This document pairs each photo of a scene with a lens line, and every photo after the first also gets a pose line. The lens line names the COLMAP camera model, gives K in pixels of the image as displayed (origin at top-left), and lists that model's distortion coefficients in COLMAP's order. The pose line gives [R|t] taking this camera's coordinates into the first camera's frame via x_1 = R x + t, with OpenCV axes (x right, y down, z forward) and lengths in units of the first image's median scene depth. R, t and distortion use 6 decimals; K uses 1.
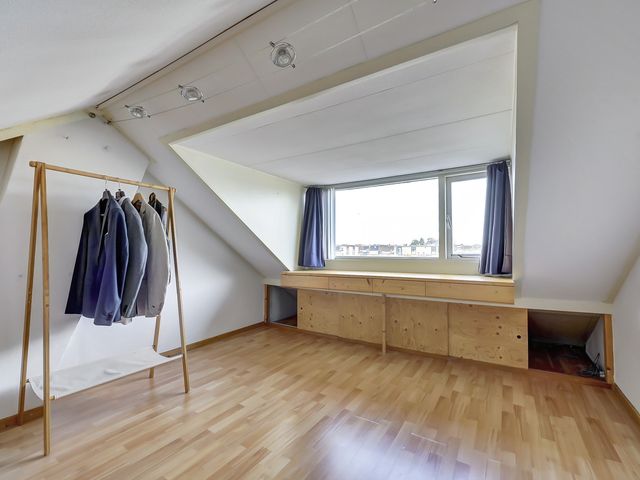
lens RADIAL K [[291.9, 0, 323.6], [0, 291.9, 240.9], [0, 0, 1]] dist [0.001546, -0.000102]
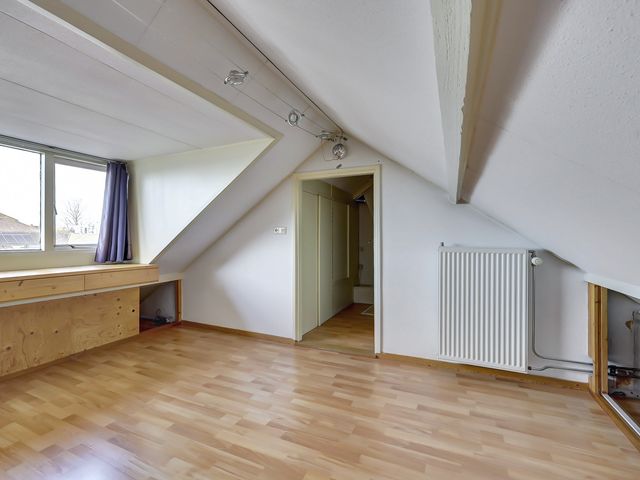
lens RADIAL K [[291.9, 0, 325.3], [0, 291.9, 239.9], [0, 0, 1]] dist [0.001546, -0.000102]
pose [[-0.141704, 0.000826, 0.989909, -0.606424], [-0.031400, 0.999493, -0.005329, 0.010402], [-0.989411, -0.031838, -0.141606, 0.351989]]
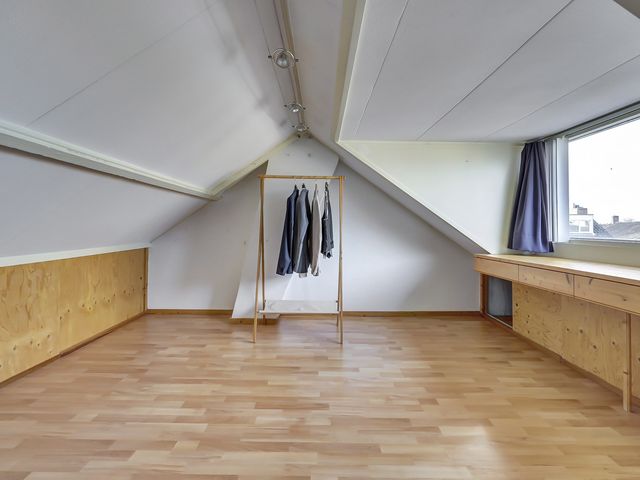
lens RADIAL K [[291.9, 0, 321.2], [0, 291.9, 223.6], [0, 0, 1]] dist [0.001546, -0.000102]
pose [[0.539210, -0.006416, -0.842147, 0.400104], [0.015319, 0.999880, 0.002191, 0.011991], [0.842032, -0.014082, 0.539244, 0.219541]]
